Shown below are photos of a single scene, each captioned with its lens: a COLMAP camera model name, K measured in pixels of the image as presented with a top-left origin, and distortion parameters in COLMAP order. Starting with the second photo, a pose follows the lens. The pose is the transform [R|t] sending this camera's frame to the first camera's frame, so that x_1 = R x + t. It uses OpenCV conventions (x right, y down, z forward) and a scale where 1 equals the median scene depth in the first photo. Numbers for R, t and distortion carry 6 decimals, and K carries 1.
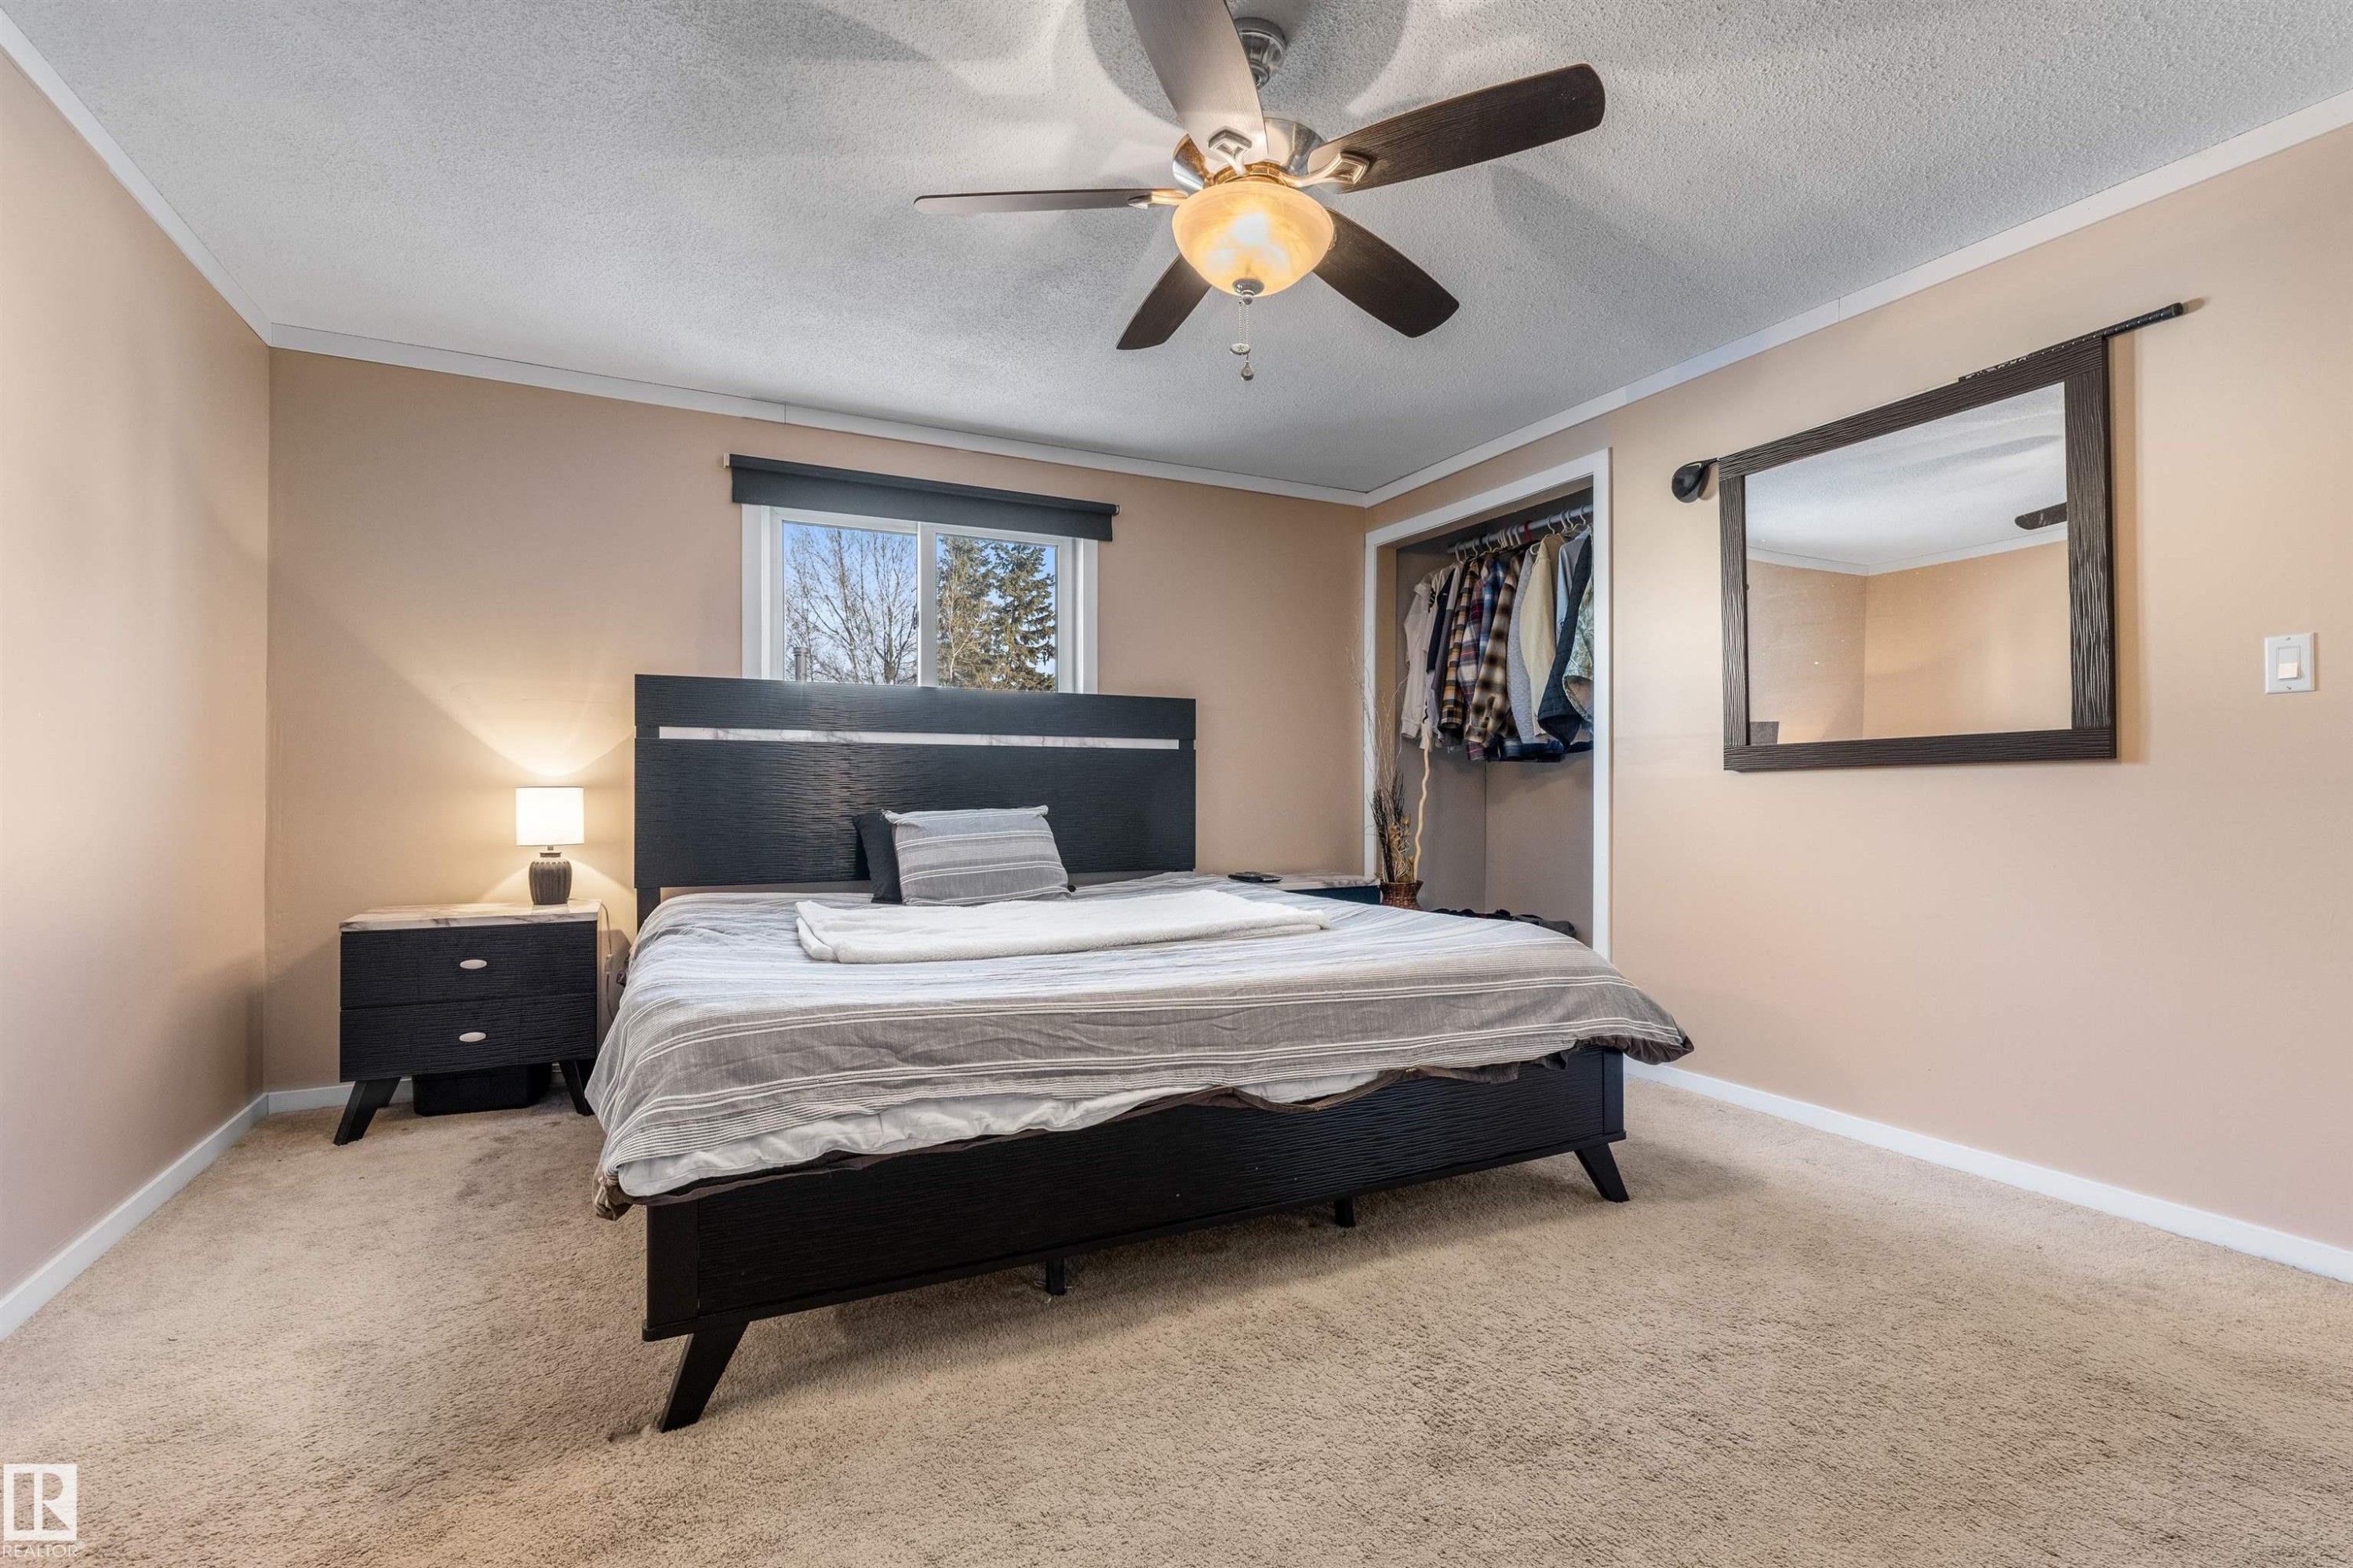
lens RADIAL K [[1053.4, 0, 1177.5], [0, 1053.4, 772.0], [0, 0, 1]] dist [-0.001397, 0.000079]
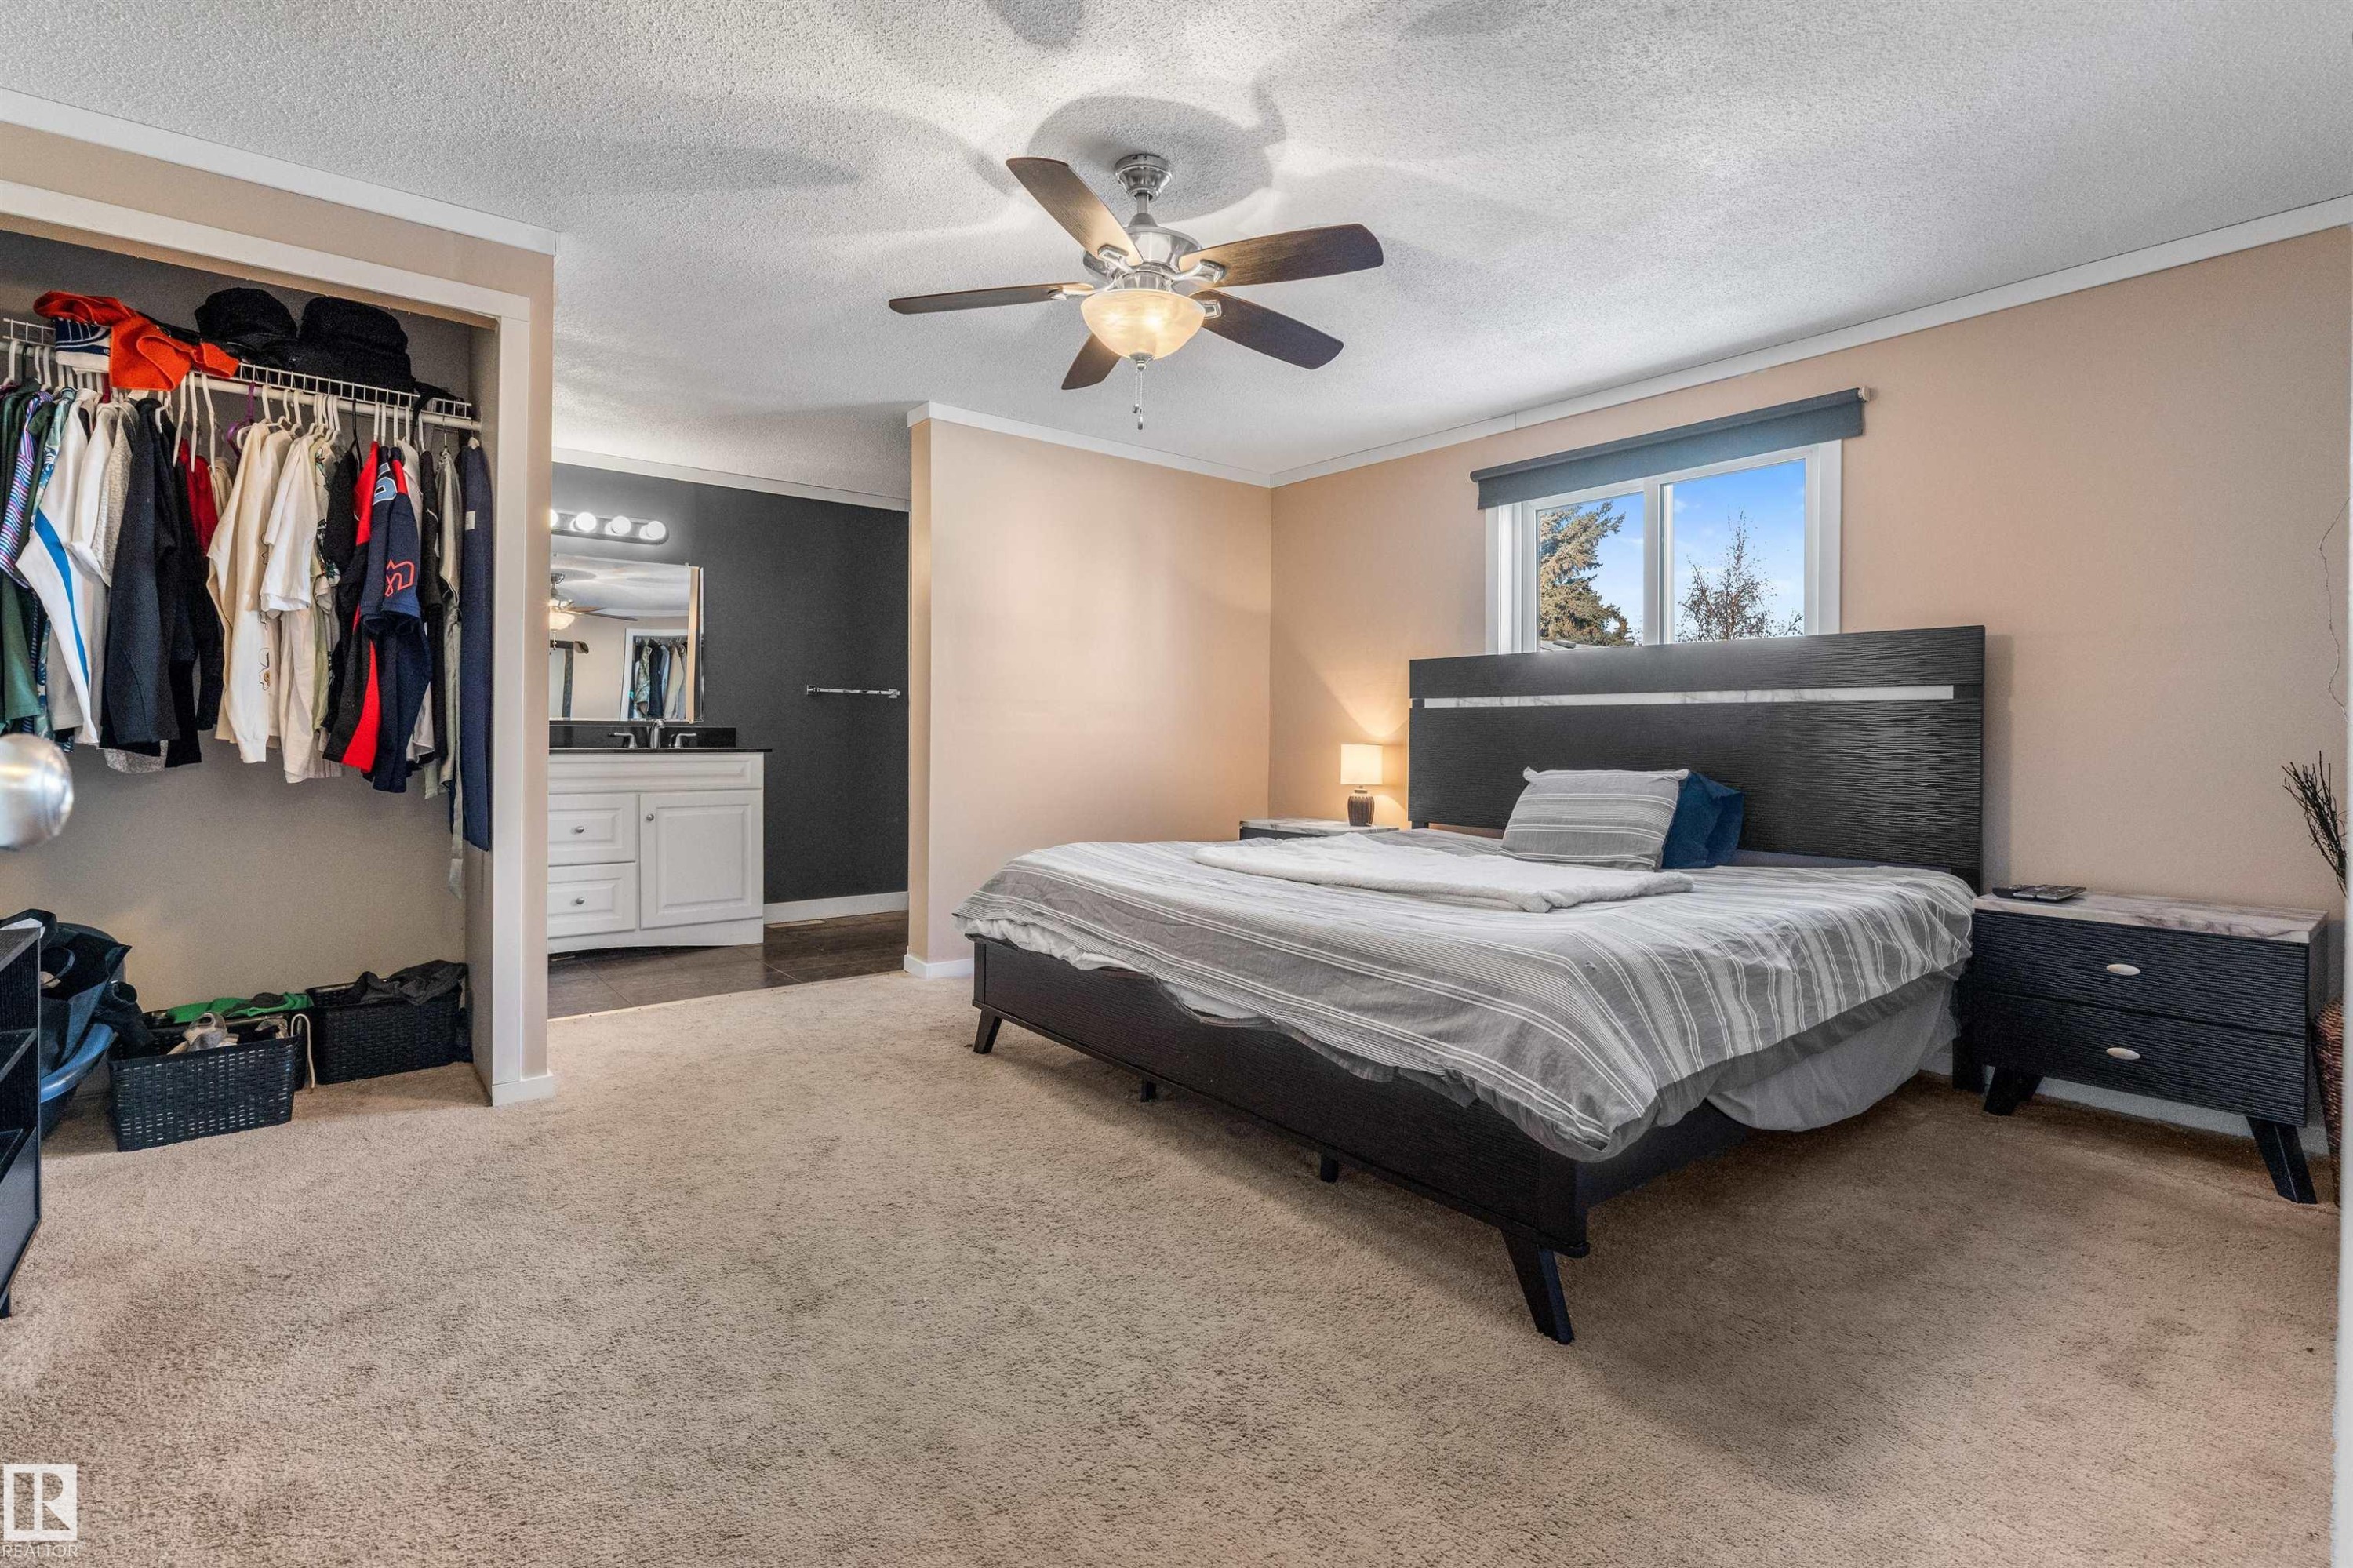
lens RADIAL K [[1076.4, 0, 1176.9], [0, 1076.4, 732.7], [0, 0, 1]] dist [-0.002117, 0.000276]
pose [[0.217082, -0.004725, -0.976142, 1.165421], [0.001236, 0.999989, -0.004566, 0.007263], [0.976153, -0.000216, 0.217085, 0.651067]]
